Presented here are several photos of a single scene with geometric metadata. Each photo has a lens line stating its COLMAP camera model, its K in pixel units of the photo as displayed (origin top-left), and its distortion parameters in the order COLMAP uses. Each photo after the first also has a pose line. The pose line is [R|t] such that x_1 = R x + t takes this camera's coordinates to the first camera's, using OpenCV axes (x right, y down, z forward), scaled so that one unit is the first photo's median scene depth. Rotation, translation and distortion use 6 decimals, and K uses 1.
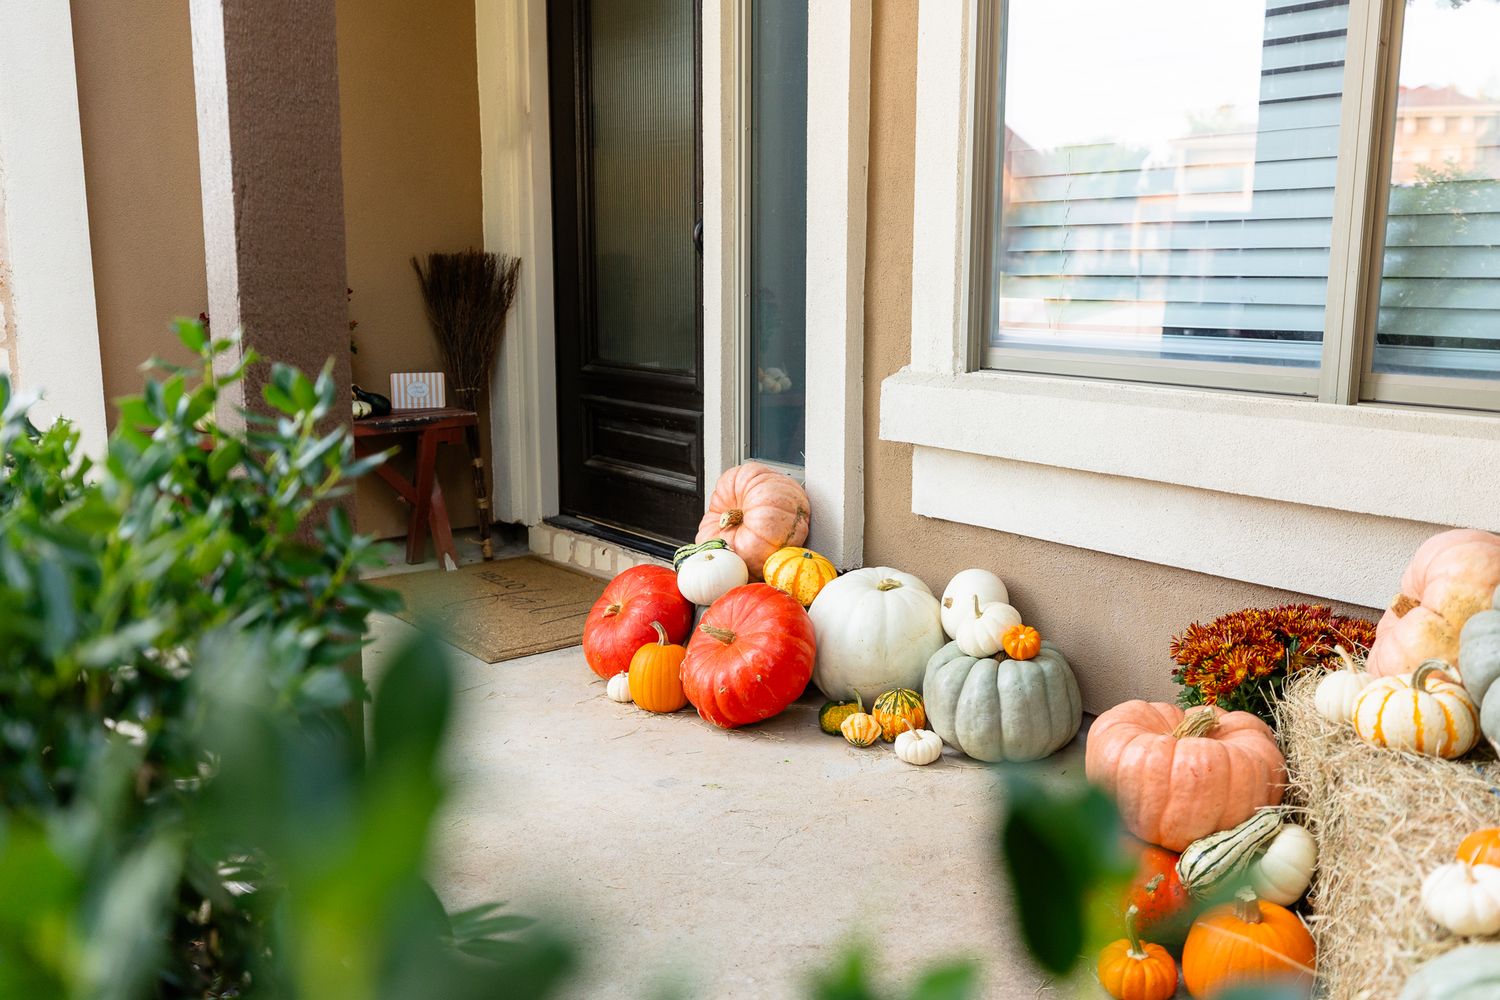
lens RADIAL K [[1444.2, 0, 760.3], [0, 1444.2, 509.7], [0, 0, 1]] dist [0.003566, 0.008398]
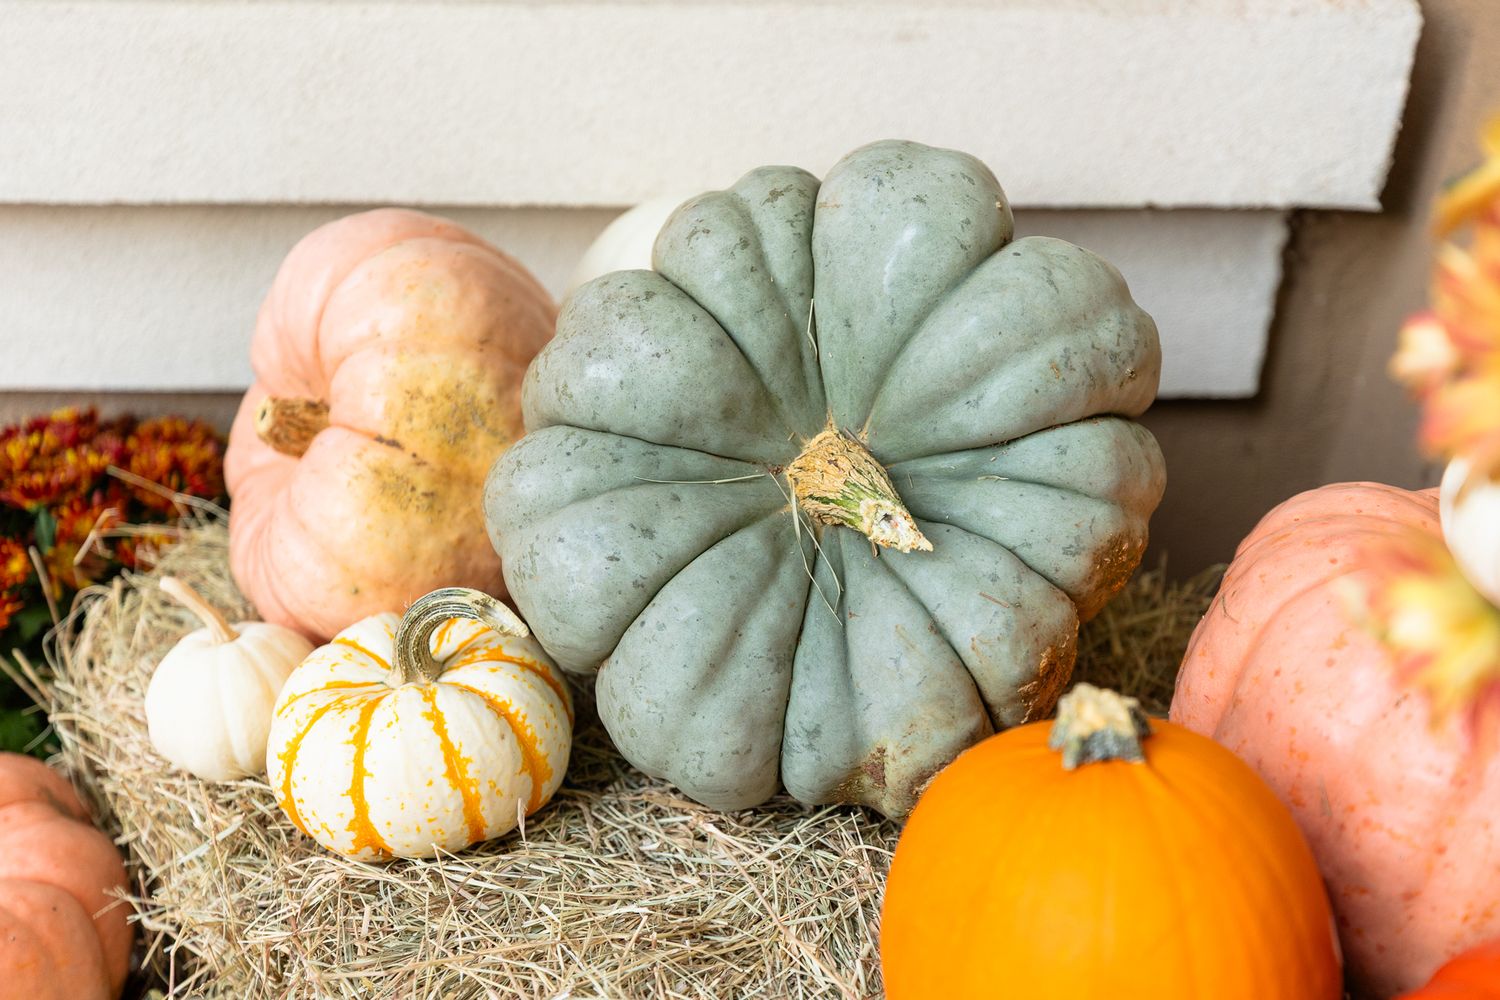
lens RADIAL K [[1444.2, 0, 760.3], [0, 1444.2, 509.7], [0, 0, 1]] dist [0.003566, 0.008398]
pose [[0.655884, -0.321752, 0.682856, 0.255833], [0.150373, 0.942170, 0.299505, -0.015070], [-0.739733, -0.093758, 0.666337, 0.653027]]
